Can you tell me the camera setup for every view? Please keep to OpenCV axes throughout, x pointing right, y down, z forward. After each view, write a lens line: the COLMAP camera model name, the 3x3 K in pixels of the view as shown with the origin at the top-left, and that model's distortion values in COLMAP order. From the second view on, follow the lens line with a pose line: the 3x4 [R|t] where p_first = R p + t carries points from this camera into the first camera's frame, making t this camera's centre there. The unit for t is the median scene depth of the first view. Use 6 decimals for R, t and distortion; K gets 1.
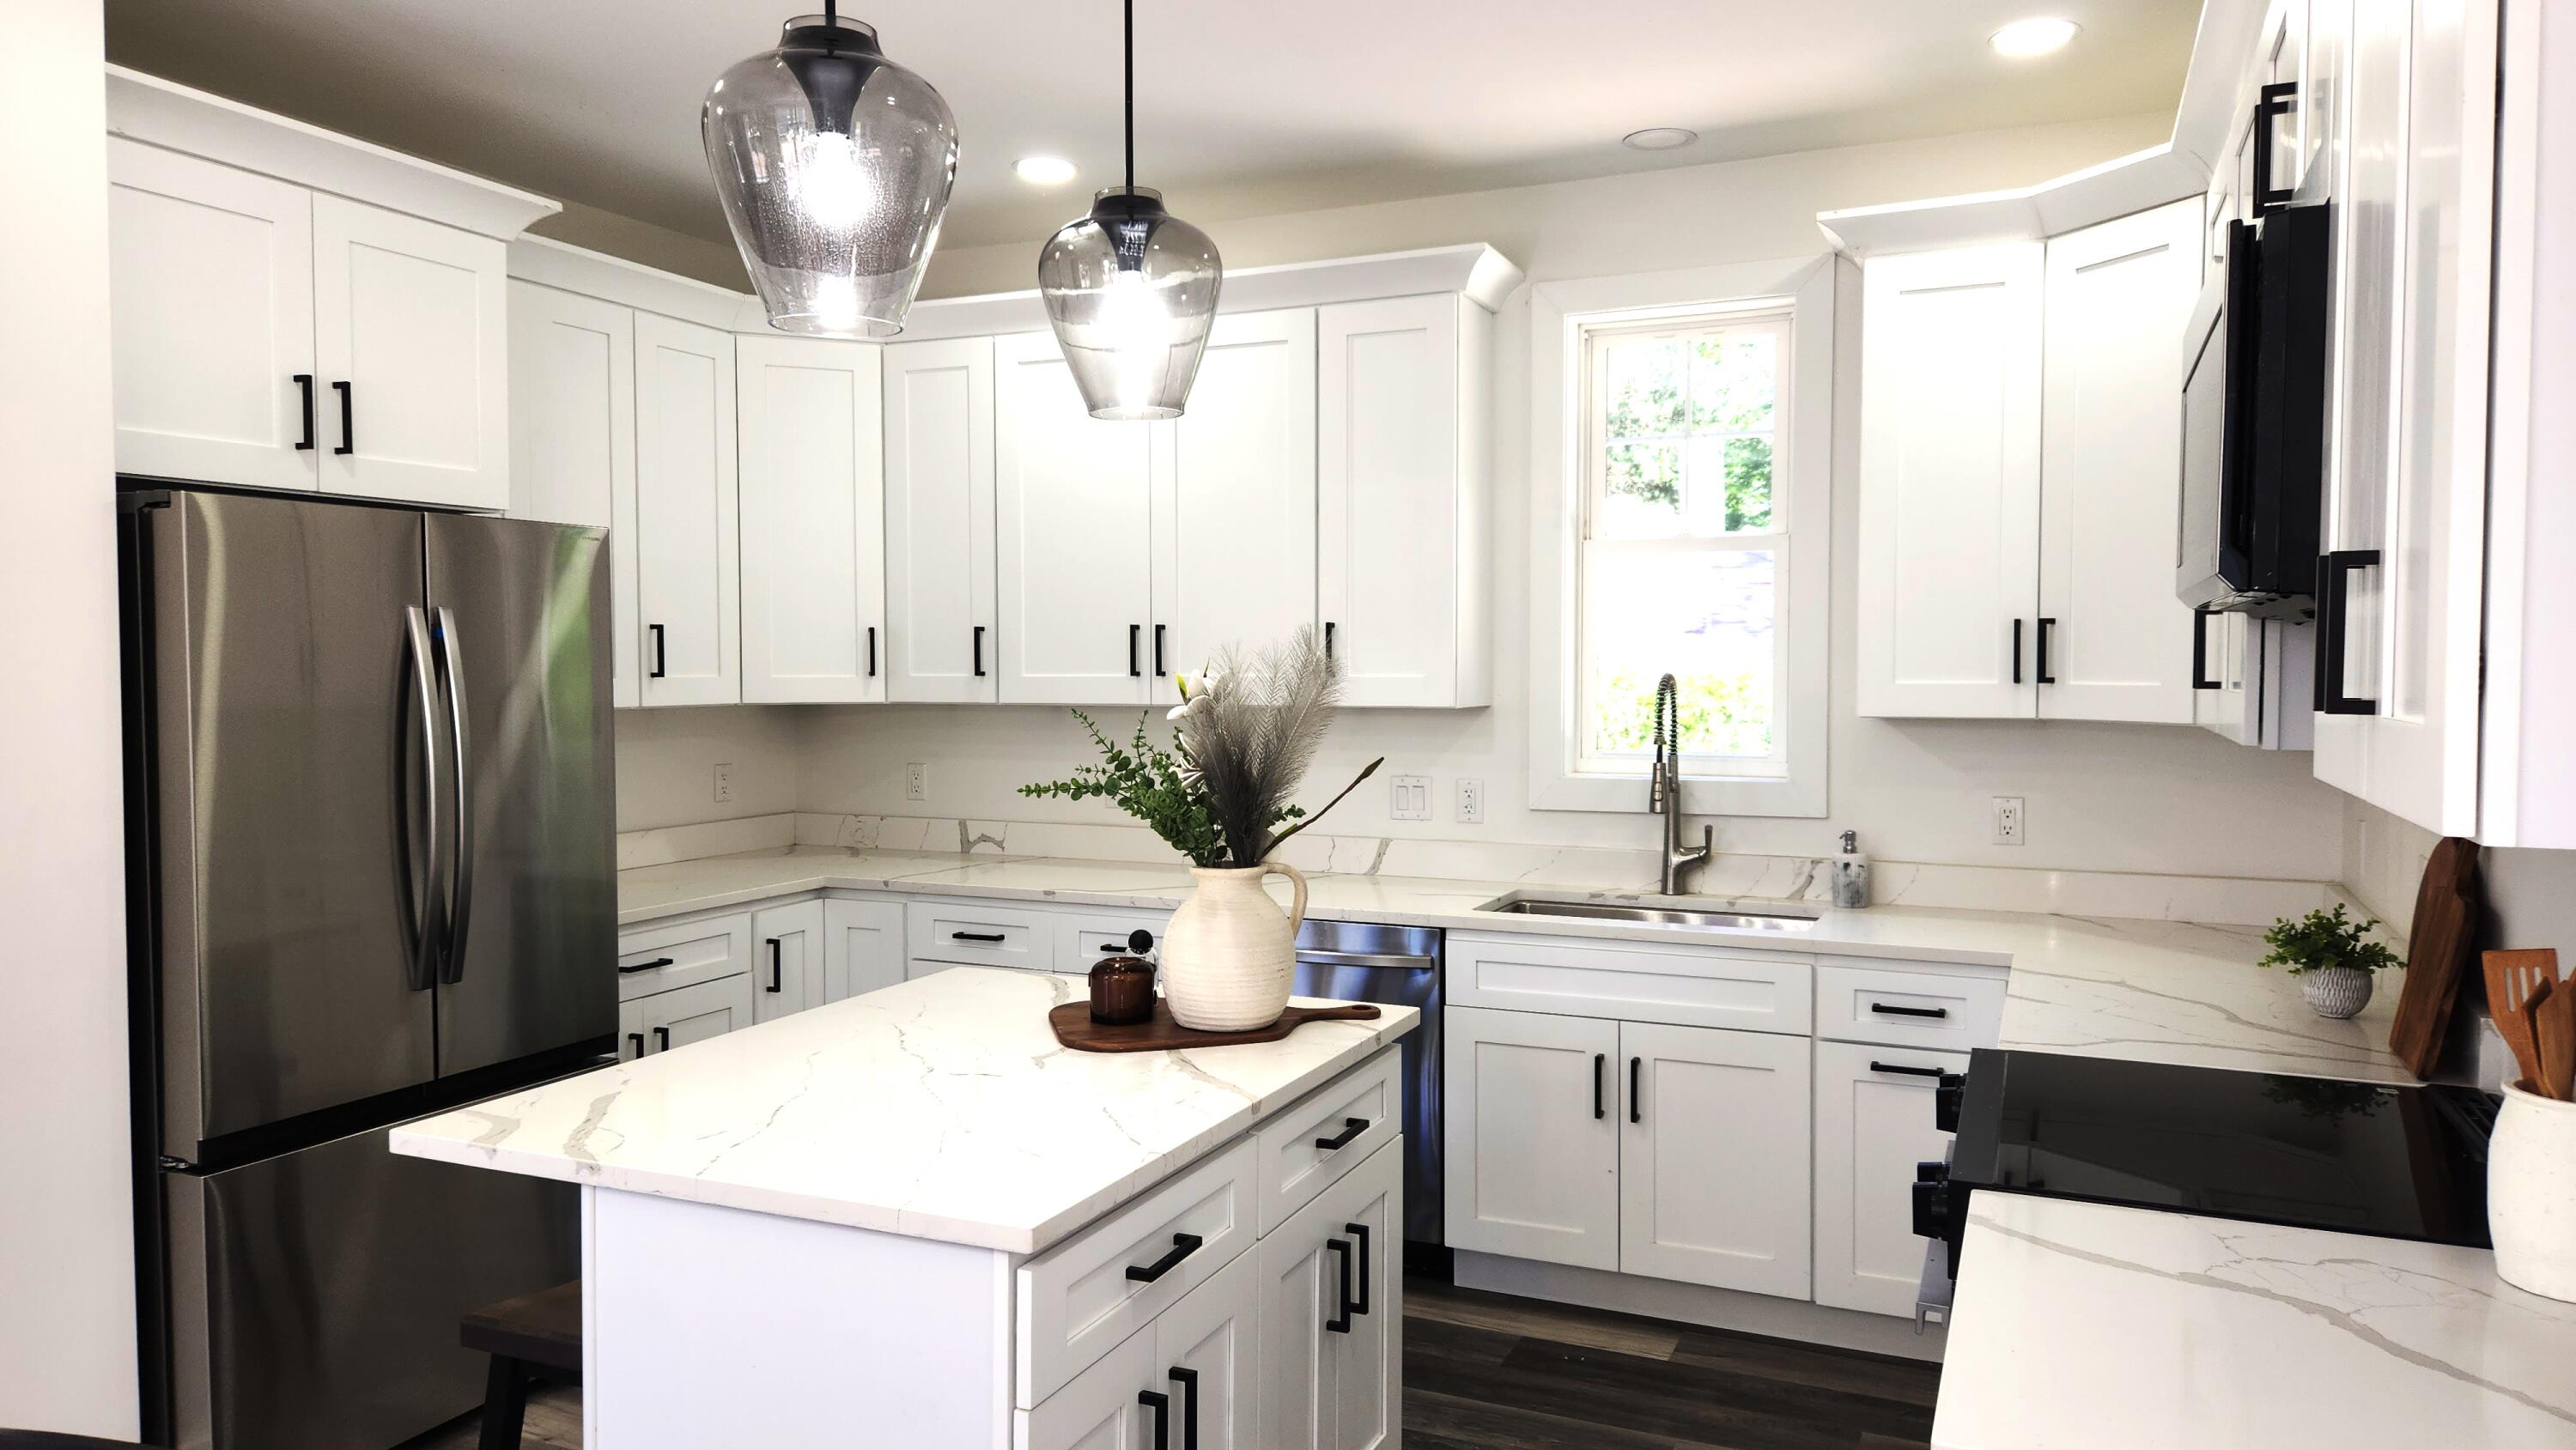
lens RADIAL K [[1733.7, 0, 1288.0], [0, 1733.7, 725.0], [0, 0, 1]] dist [0.241885, -0.000166]
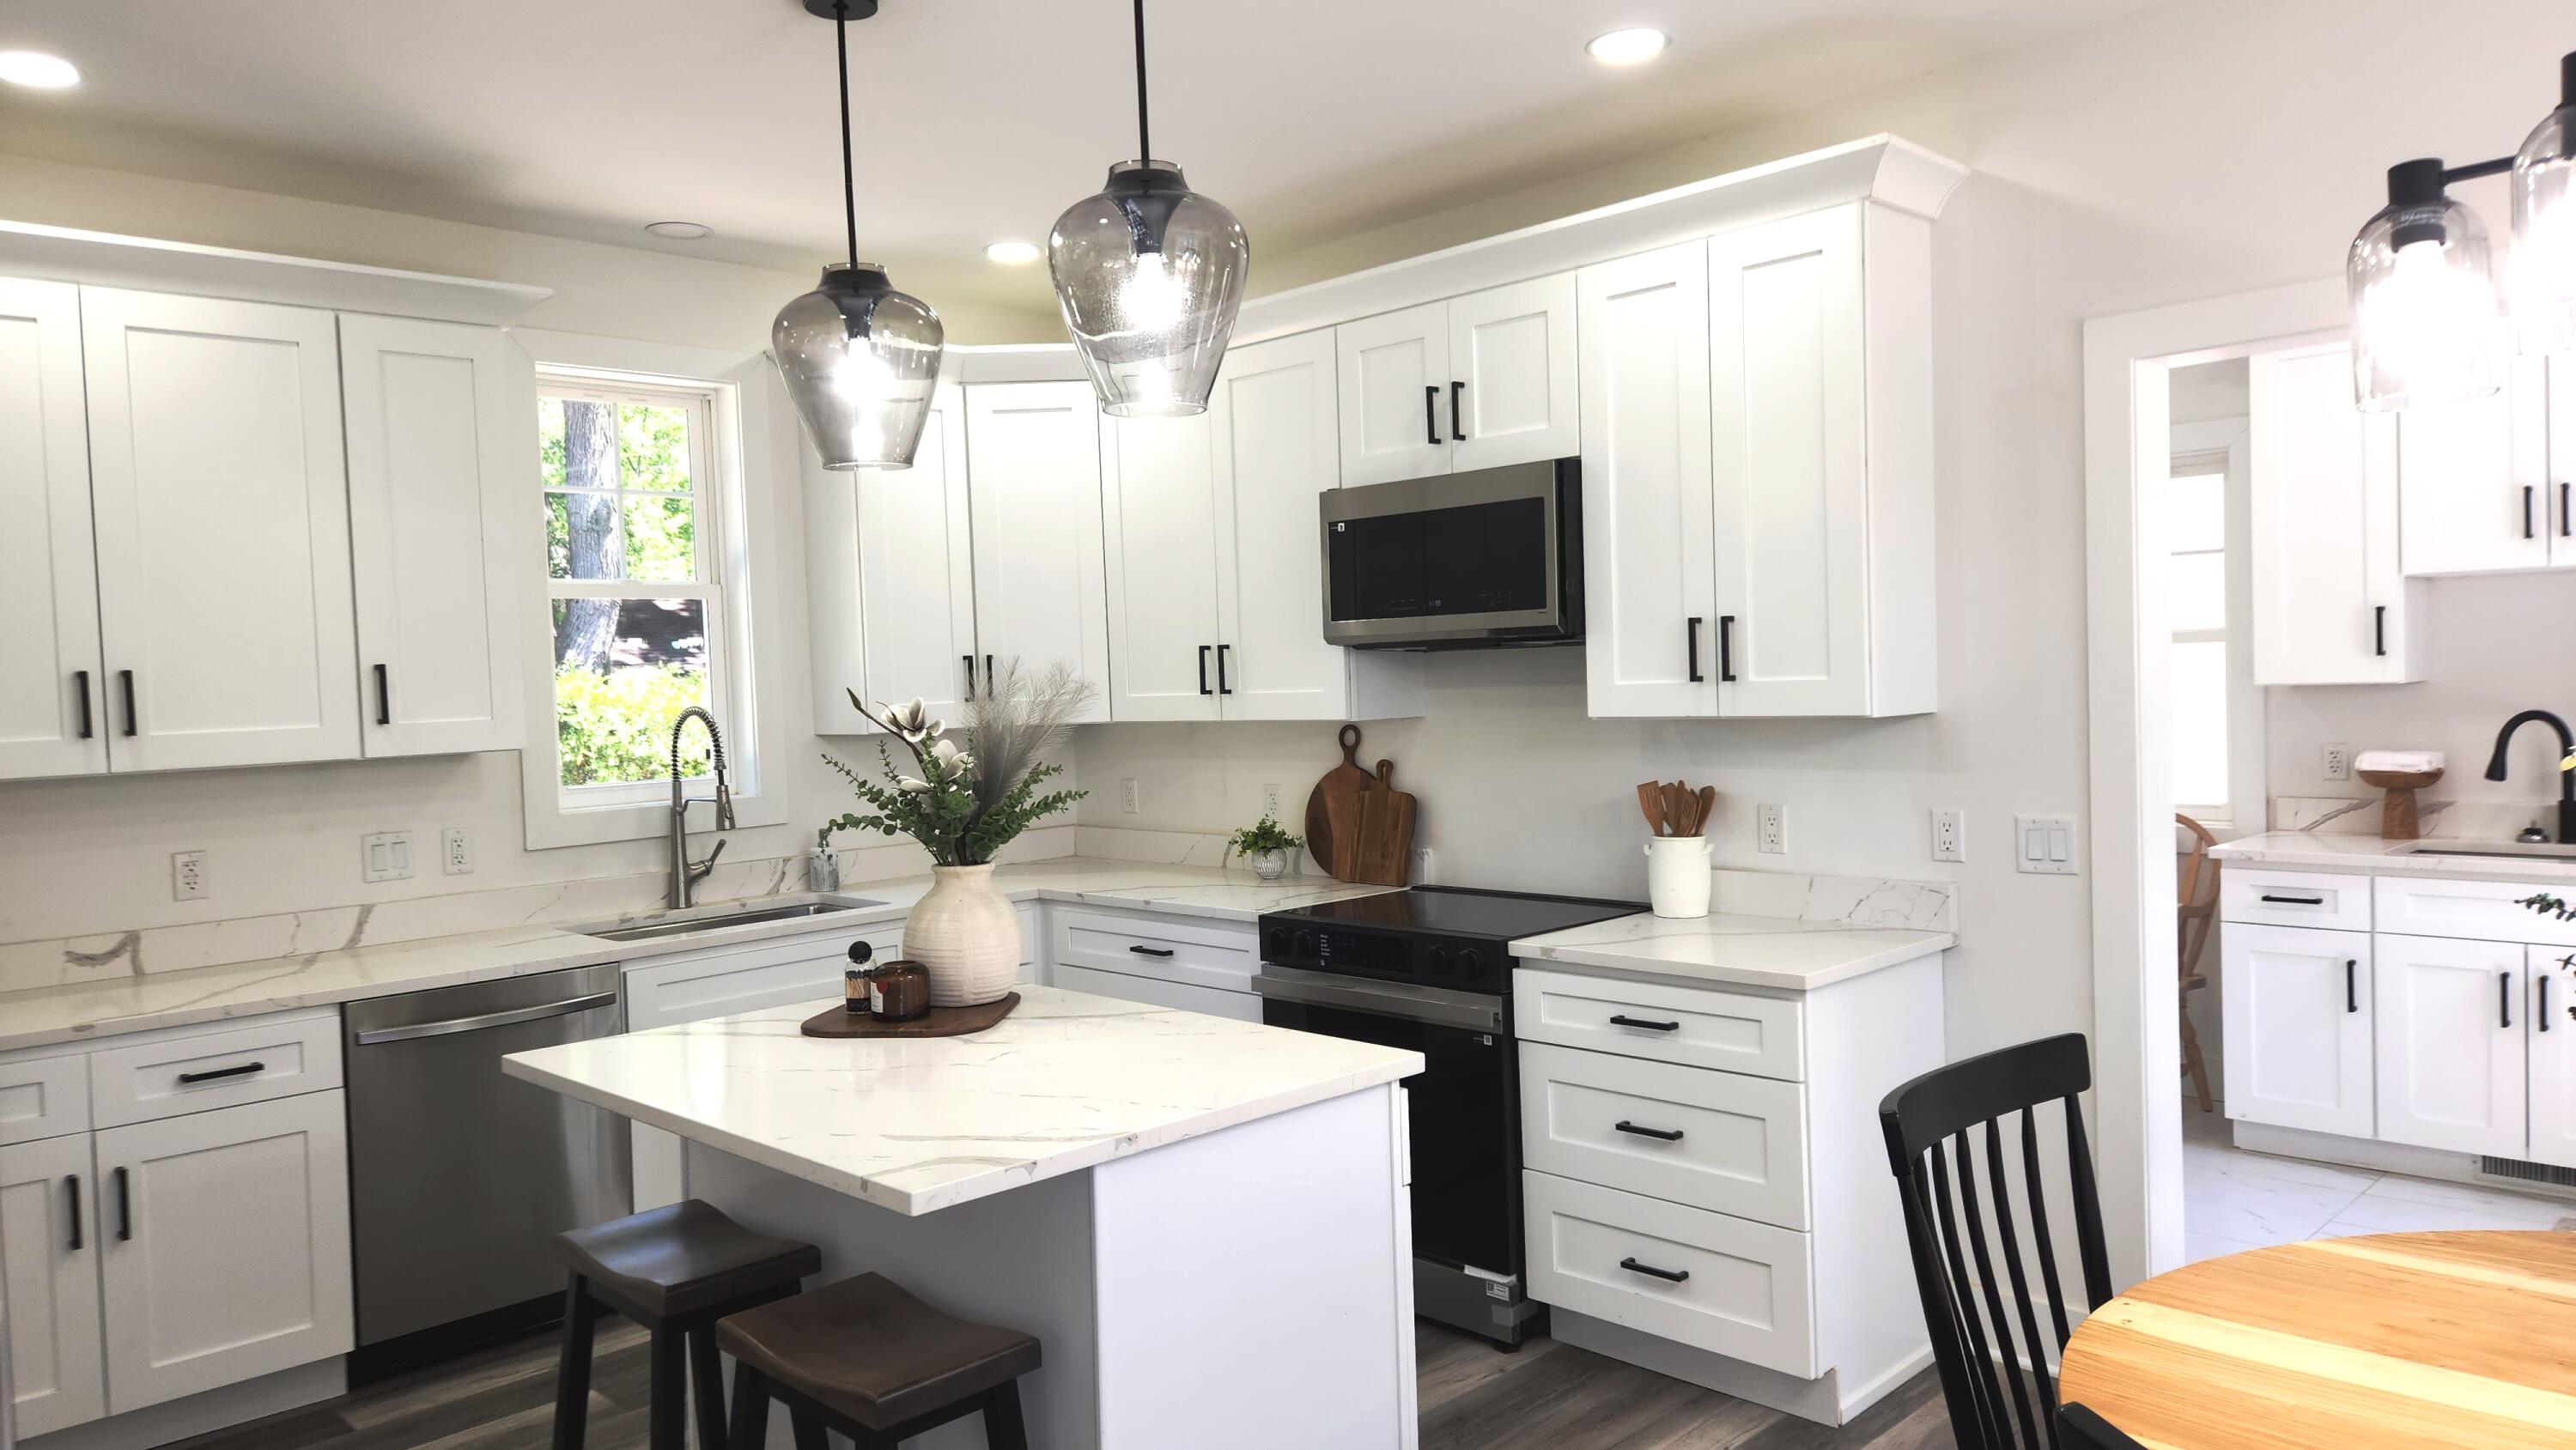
lens RADIAL K [[1746.9, 0, 1288.0], [0, 1746.9, 725.0], [0, 0, 1]] dist [0.001884, -0.063008]
pose [[0.380037, -0.045259, 0.923863, -0.682490], [0.071550, 0.997248, 0.019422, -0.012057], [-0.922200, 0.058722, 0.382230, 0.251100]]
